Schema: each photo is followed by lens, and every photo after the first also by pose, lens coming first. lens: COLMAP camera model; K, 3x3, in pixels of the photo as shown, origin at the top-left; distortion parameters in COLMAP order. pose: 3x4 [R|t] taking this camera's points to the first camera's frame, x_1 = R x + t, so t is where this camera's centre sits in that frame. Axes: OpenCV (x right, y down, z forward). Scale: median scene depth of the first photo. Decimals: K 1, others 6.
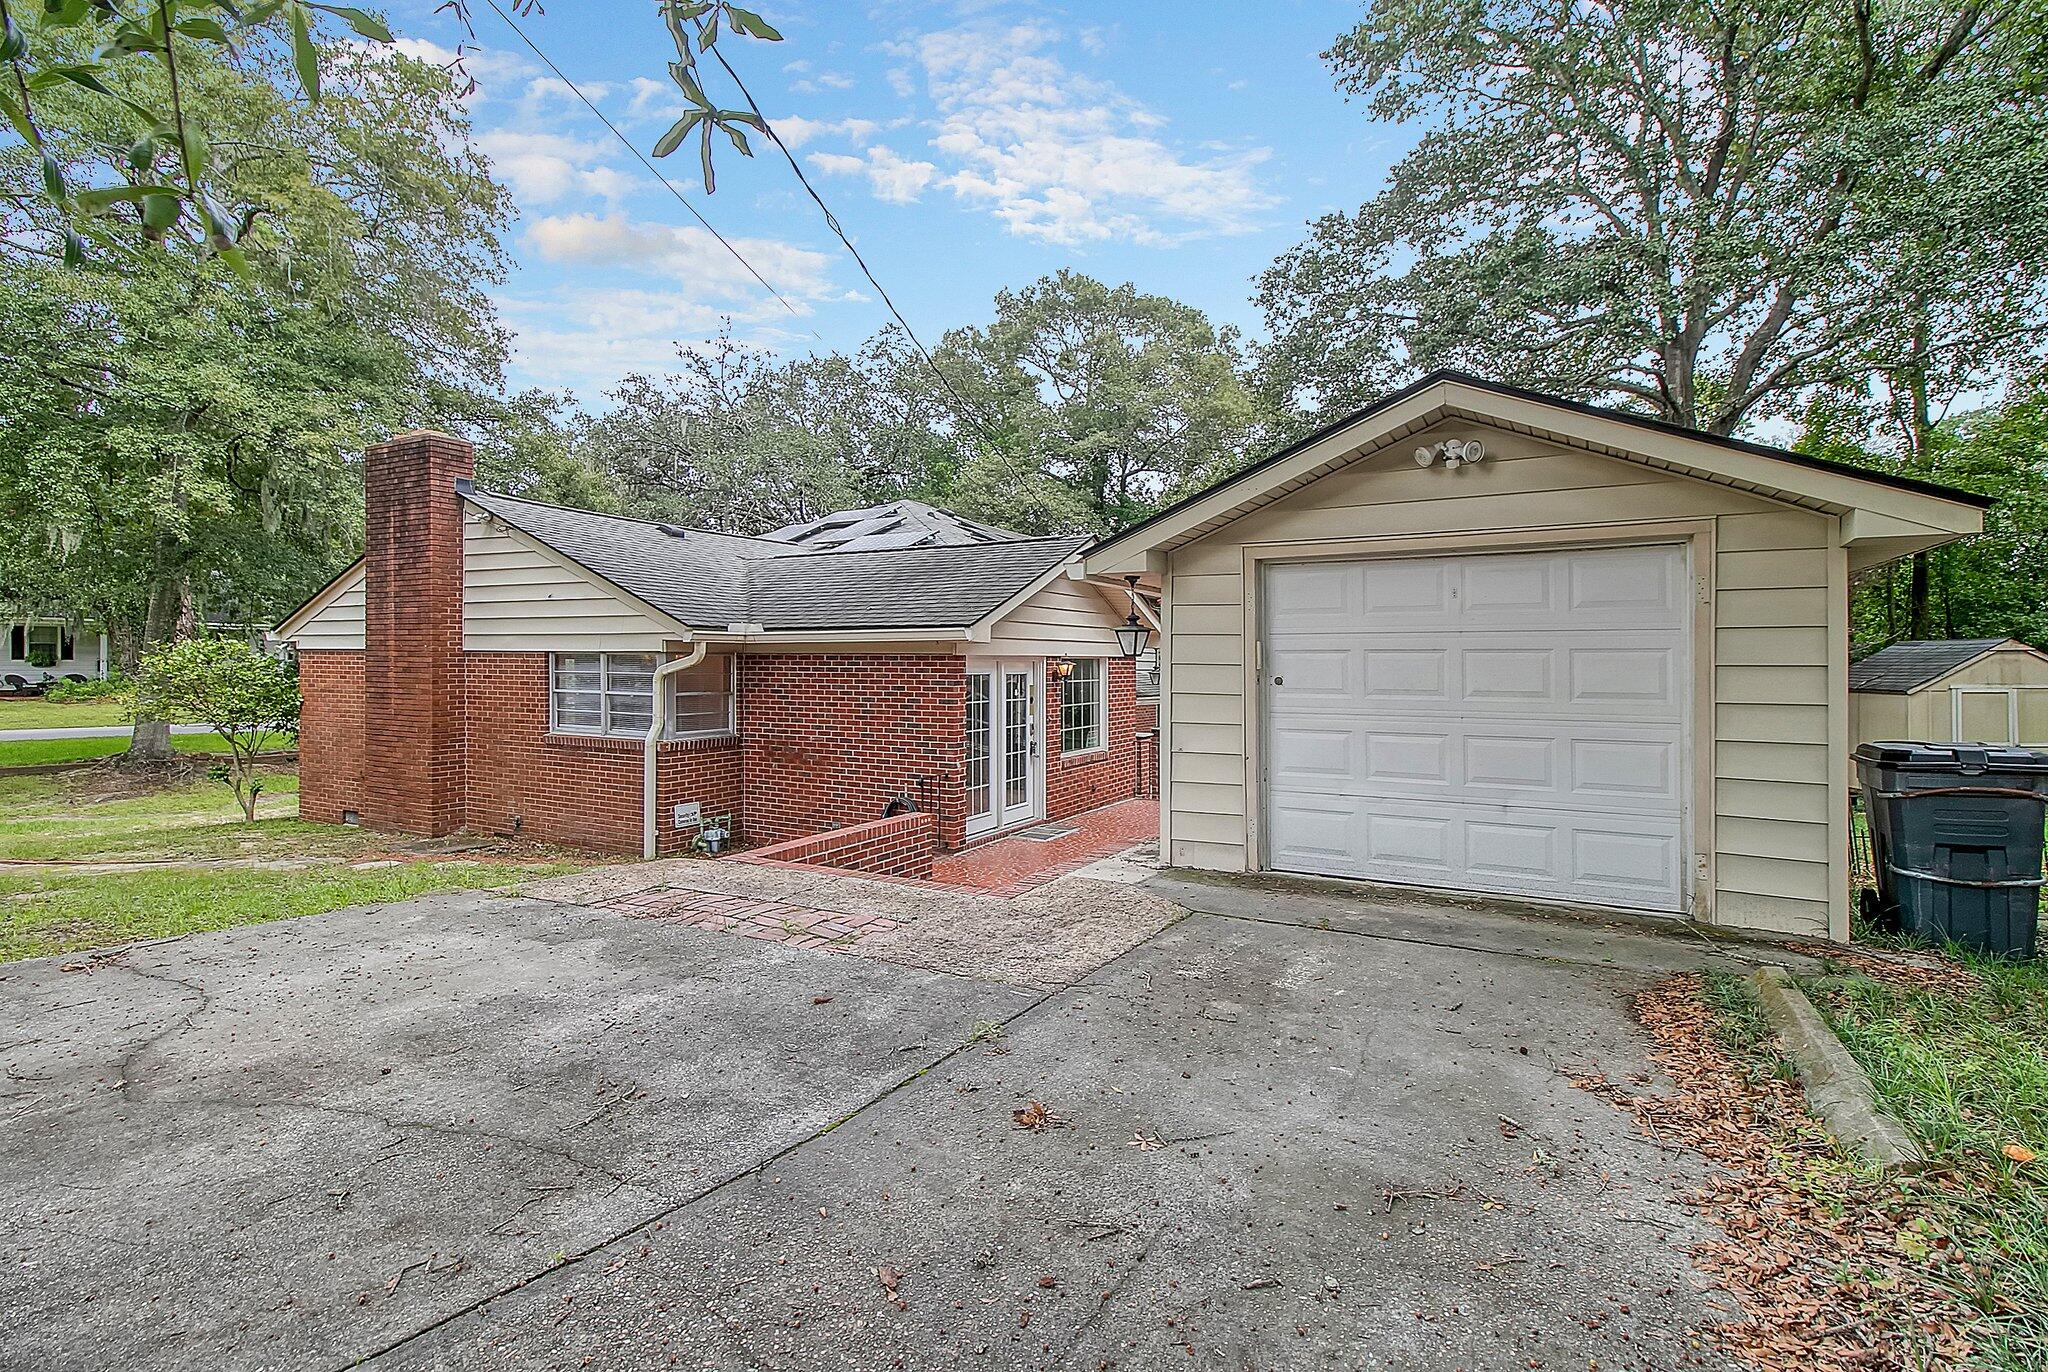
lens RADIAL K [[1004.5, 0, 1024.0], [0, 1004.5, 686.0], [0, 0, 1]] dist [-0.000212, -0.000098]
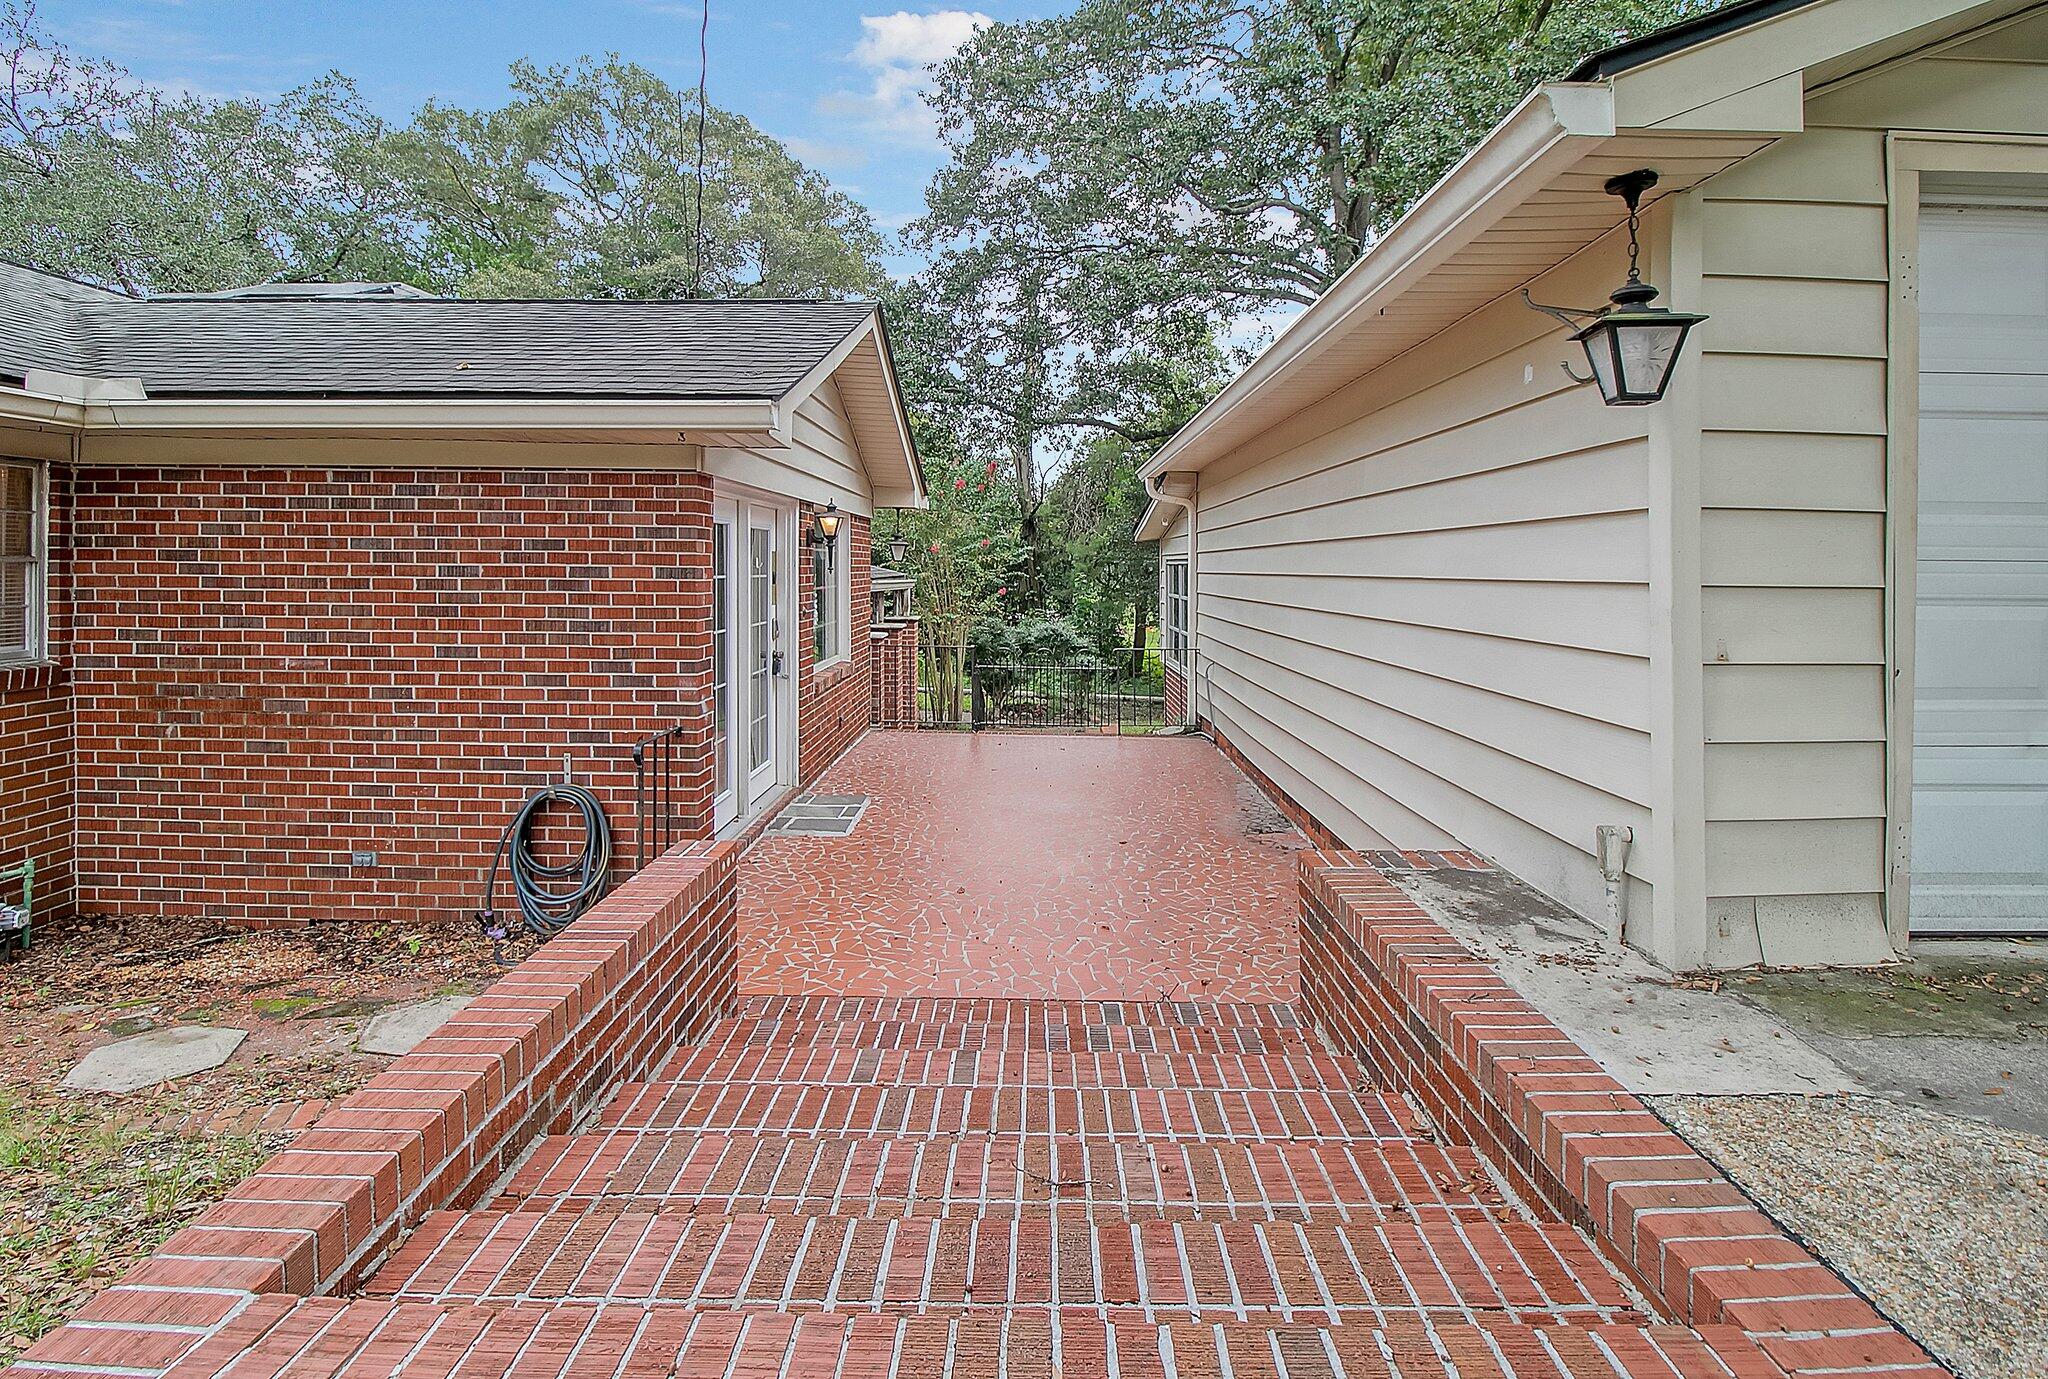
lens RADIAL K [[954.4, 0, 1058.7], [0, 954.4, 577.5], [0, 0, 1]] dist [0.000311, -0.010157]
pose [[0.851718, 0.000856, 0.524000, -0.150435], [0.003945, 0.999960, -0.008047, 0.020996], [-0.523986, 0.008921, 0.851680, 0.501875]]
